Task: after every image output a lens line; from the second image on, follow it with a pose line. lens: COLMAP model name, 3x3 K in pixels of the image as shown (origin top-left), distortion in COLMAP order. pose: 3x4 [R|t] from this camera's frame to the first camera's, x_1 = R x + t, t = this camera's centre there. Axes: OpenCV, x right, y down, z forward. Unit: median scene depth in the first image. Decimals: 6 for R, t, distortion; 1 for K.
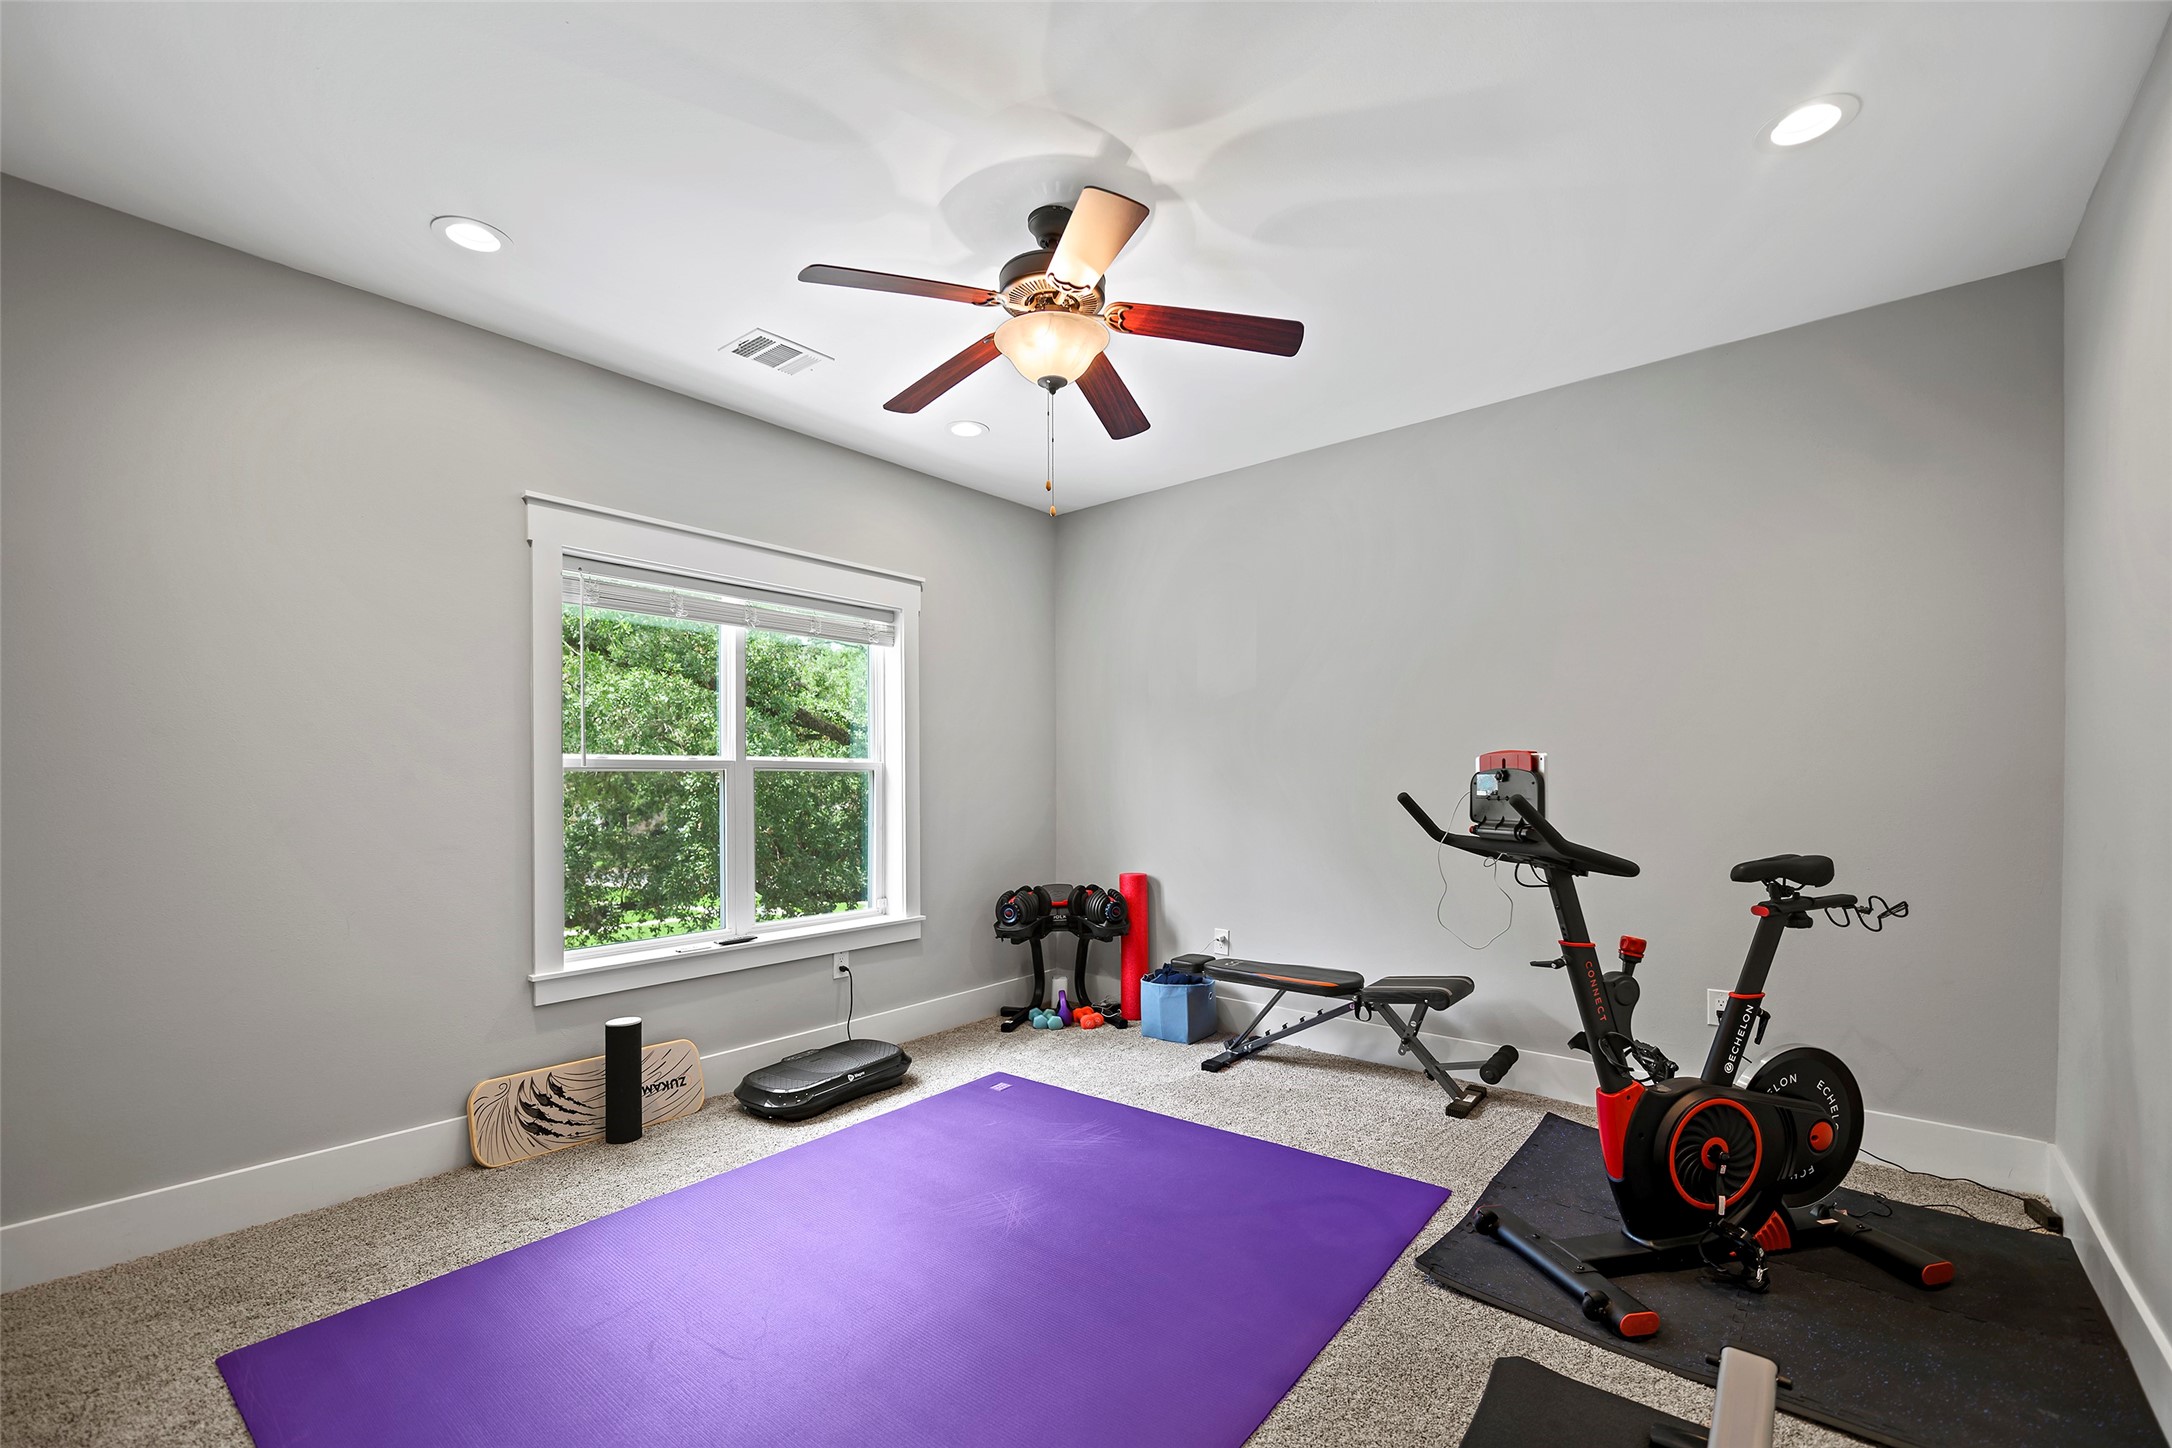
lens RADIAL K [[888.9, 0, 1087.3], [0, 888.9, 778.1], [0, 0, 1]] dist [-0.009568, 0.000559]
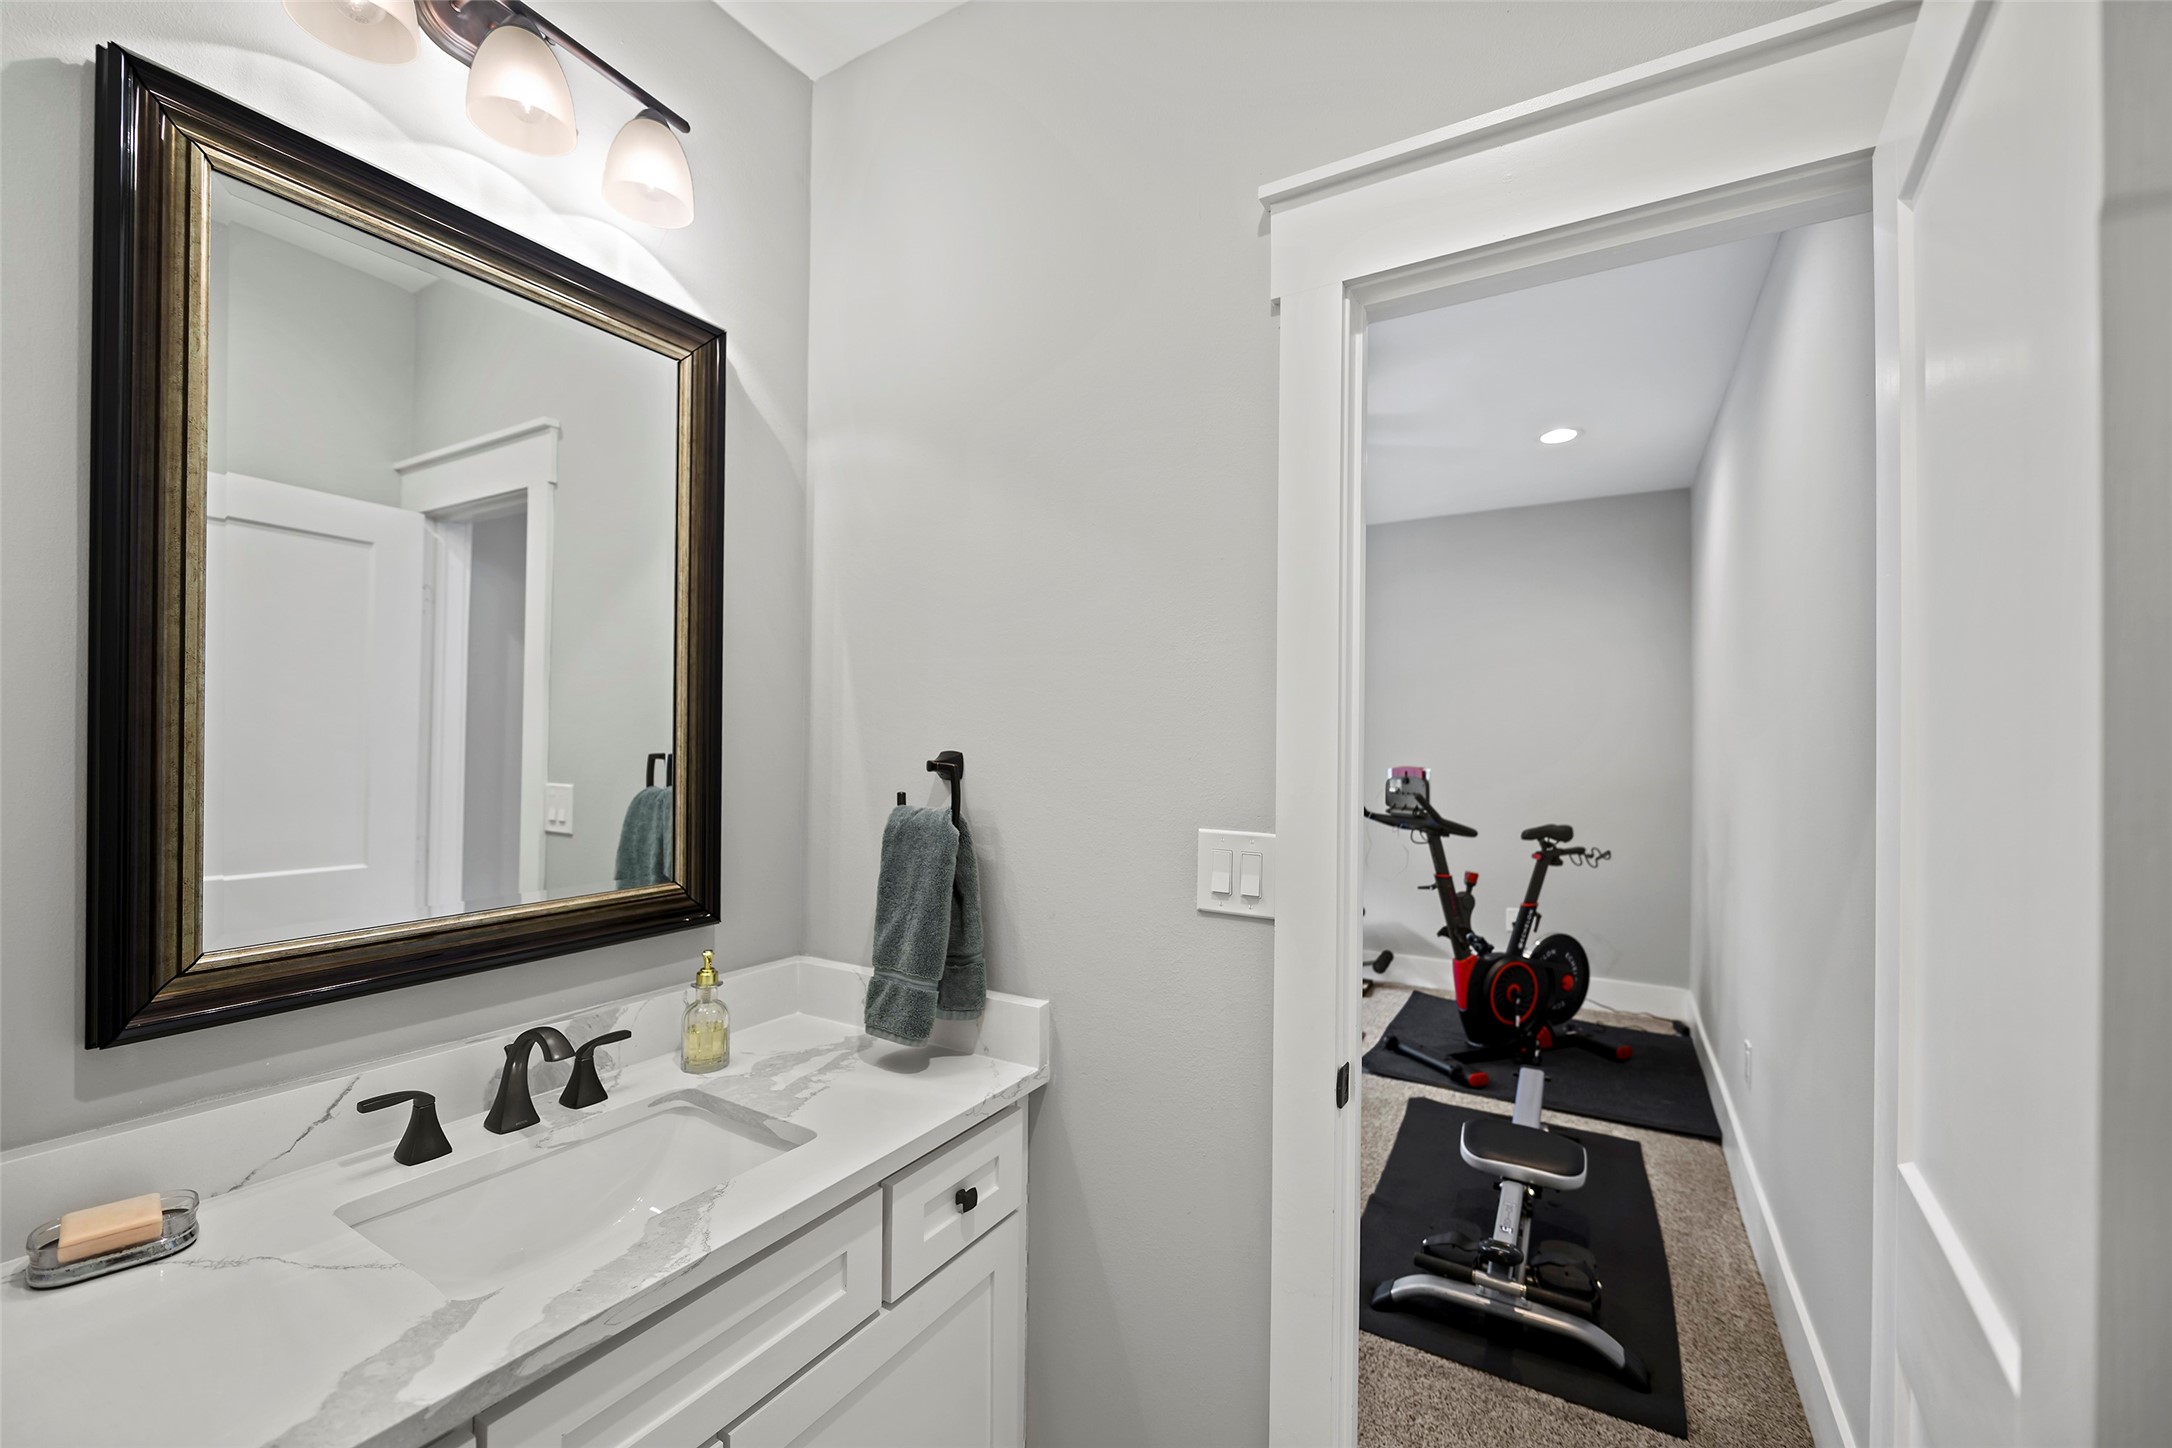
lens RADIAL K [[888.9, 0, 1074.2], [0, 888.9, 732.6], [0, 0, 1]] dist [-0.009568, 0.000559]
pose [[0.985321, 0.013165, 0.170206, -0.463409], [-0.009583, 0.999715, -0.021851, -0.050844], [-0.170445, 0.019900, 0.985166, -0.605883]]
